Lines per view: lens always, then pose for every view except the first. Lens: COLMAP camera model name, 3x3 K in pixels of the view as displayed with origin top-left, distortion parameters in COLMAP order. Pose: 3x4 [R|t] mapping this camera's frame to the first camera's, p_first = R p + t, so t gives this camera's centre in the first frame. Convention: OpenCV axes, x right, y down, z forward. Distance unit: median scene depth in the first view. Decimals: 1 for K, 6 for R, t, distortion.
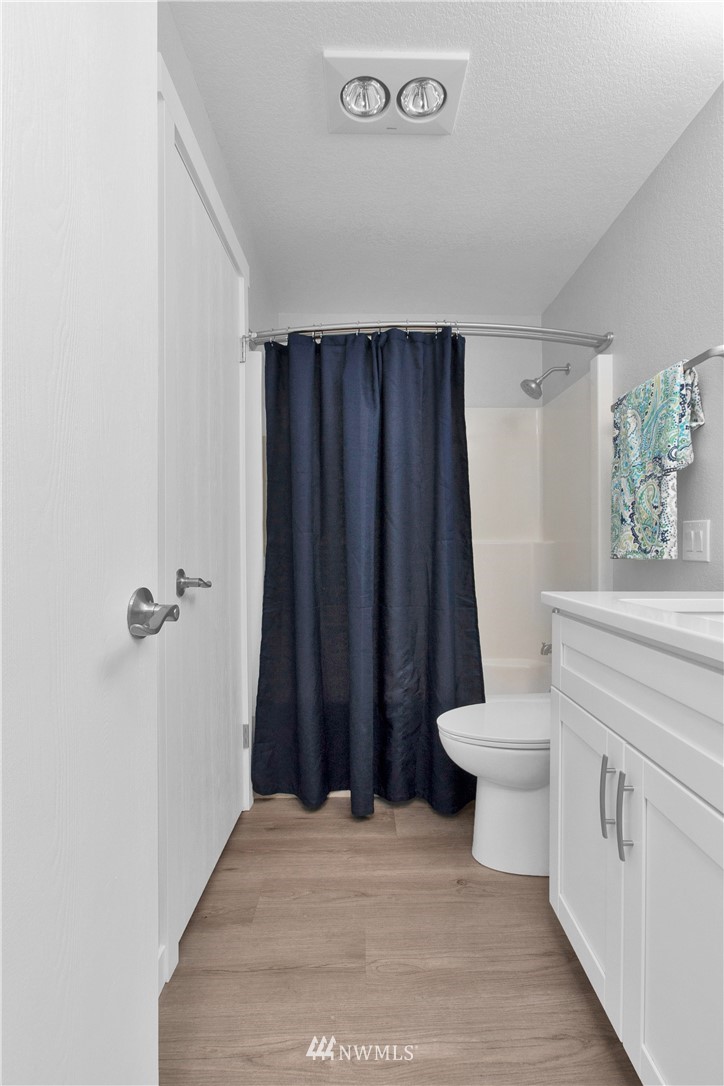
lens RADIAL K [[515.5, 0, 364.9], [0, 515.5, 545.4], [0, 0, 1]] dist [-0.003334, 0.000938]
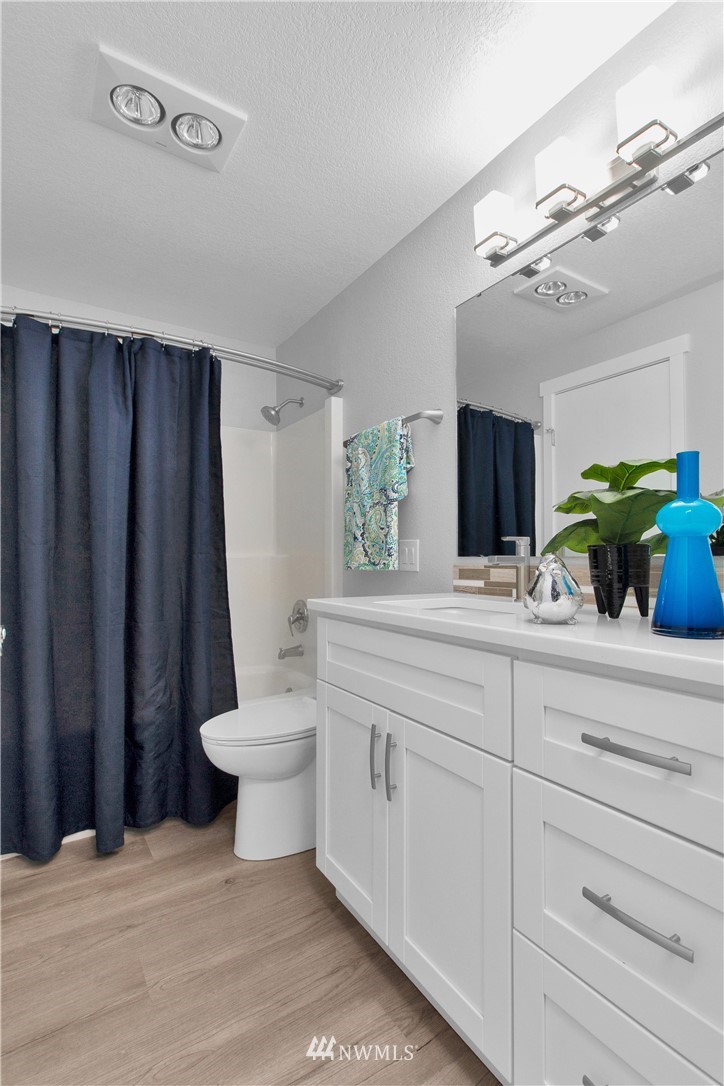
lens RADIAL K [[515.5, 0, 364.9], [0, 515.5, 545.4], [0, 0, 1]] dist [-0.003334, 0.000938]
pose [[0.852969, 0.012136, 0.521820, -0.112415], [0.000820, 0.999697, -0.024590, -0.002056], [-0.521960, 0.021402, 0.852701, -0.043565]]
